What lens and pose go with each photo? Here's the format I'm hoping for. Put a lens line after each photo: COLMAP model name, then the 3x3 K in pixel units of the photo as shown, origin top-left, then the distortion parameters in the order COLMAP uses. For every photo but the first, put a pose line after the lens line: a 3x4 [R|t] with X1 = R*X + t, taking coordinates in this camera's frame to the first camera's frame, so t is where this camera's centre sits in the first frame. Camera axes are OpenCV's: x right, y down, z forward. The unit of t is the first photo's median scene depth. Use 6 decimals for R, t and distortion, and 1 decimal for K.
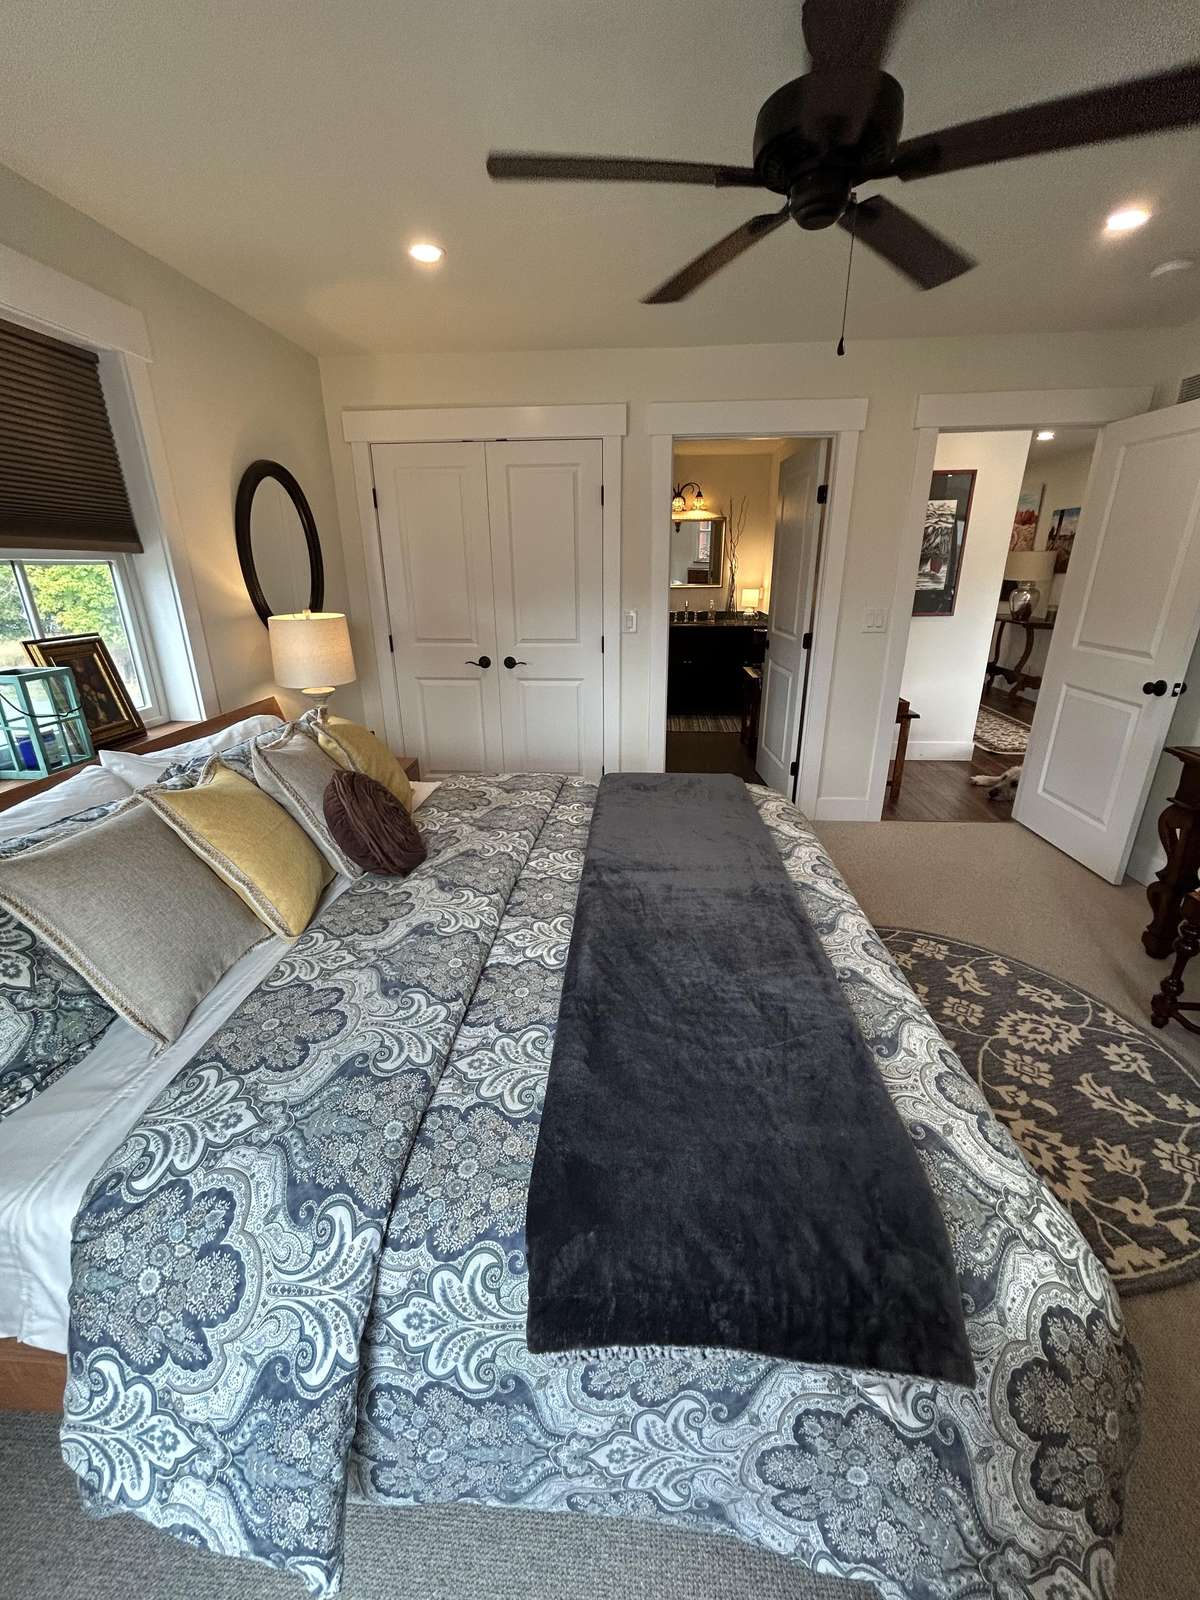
lens RADIAL K [[646.5, 0, 600.0], [0, 646.5, 800.0], [0, 0, 1]] dist [0.001289, 0.000202]
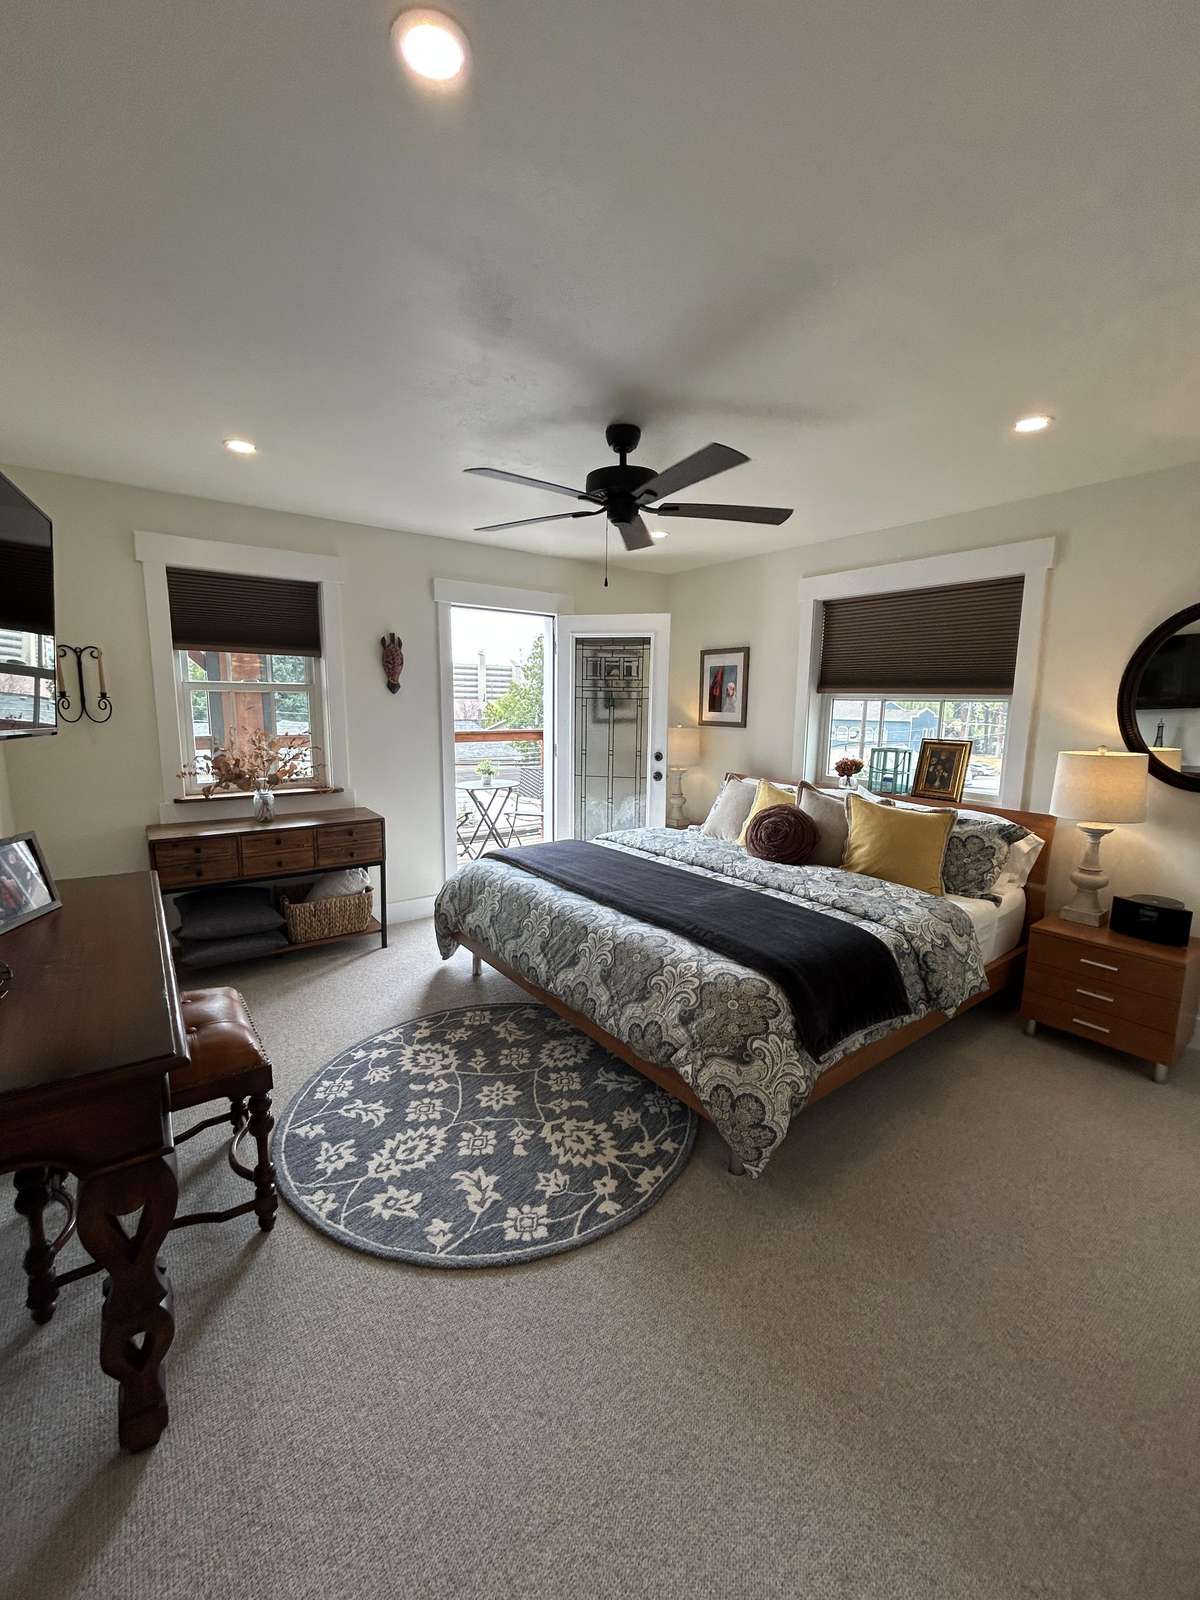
lens RADIAL K [[646.5, 0, 600.0], [0, 646.5, 800.0], [0, 0, 1]] dist [0.001289, 0.000202]
pose [[-0.747388, 0.098494, -0.657047, 1.069000], [-0.228500, 0.890515, 0.393410, -0.582580], [0.623858, 0.444165, -0.643054, 1.600171]]
